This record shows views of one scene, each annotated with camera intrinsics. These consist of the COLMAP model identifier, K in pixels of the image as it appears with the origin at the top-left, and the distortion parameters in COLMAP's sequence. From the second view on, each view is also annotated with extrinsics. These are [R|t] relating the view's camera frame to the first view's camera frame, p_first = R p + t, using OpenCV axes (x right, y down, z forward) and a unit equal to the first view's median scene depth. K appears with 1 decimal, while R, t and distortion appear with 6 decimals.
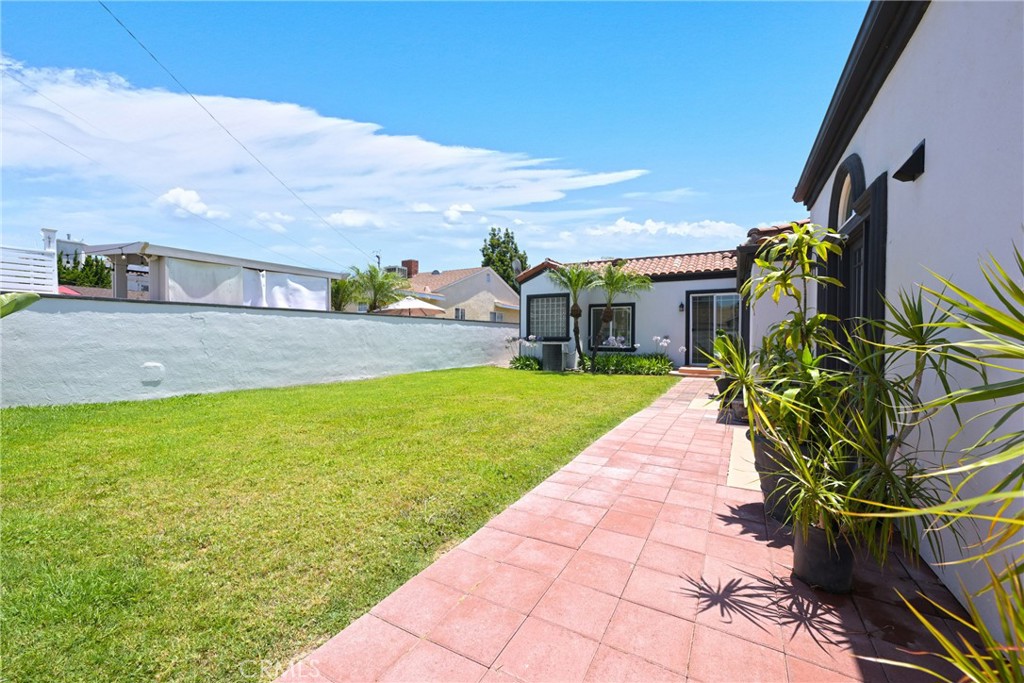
lens RADIAL K [[410.8, 0, 511.4], [0, 410.8, 339.9], [0, 0, 1]] dist [0.000252, -0.000146]
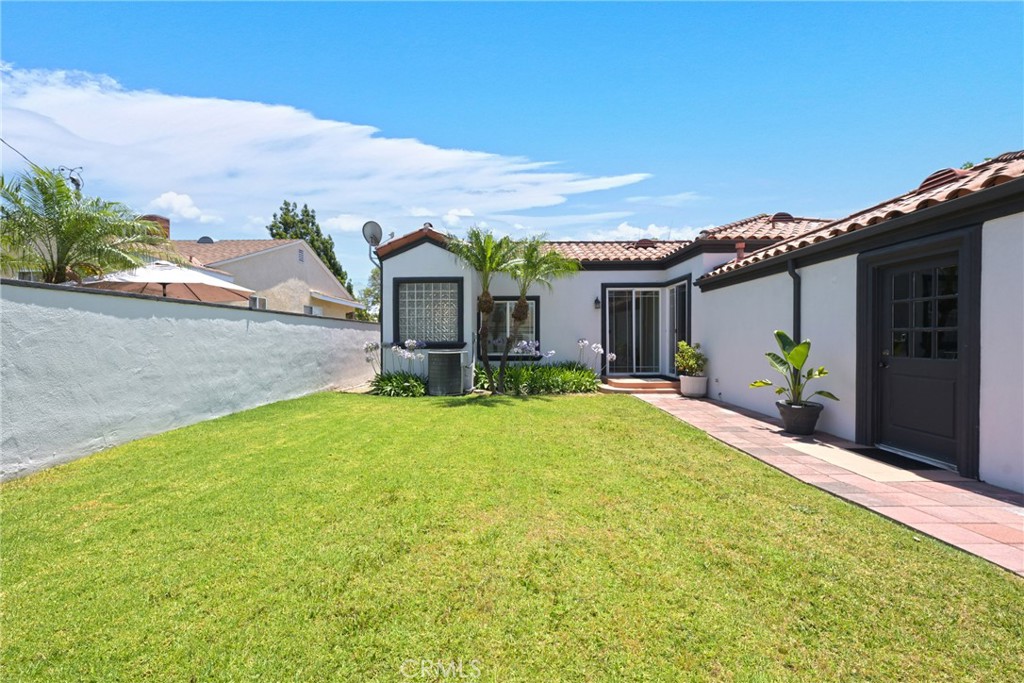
lens RADIAL K [[410.8, 0, 511.4], [0, 410.8, 340.8], [0, 0, 1]] dist [0.000252, -0.000146]
pose [[0.883534, -0.008671, 0.468287, -0.107289], [0.010415, 0.999945, -0.001136, -0.007462], [-0.468251, 0.005881, 0.883576, 0.362685]]
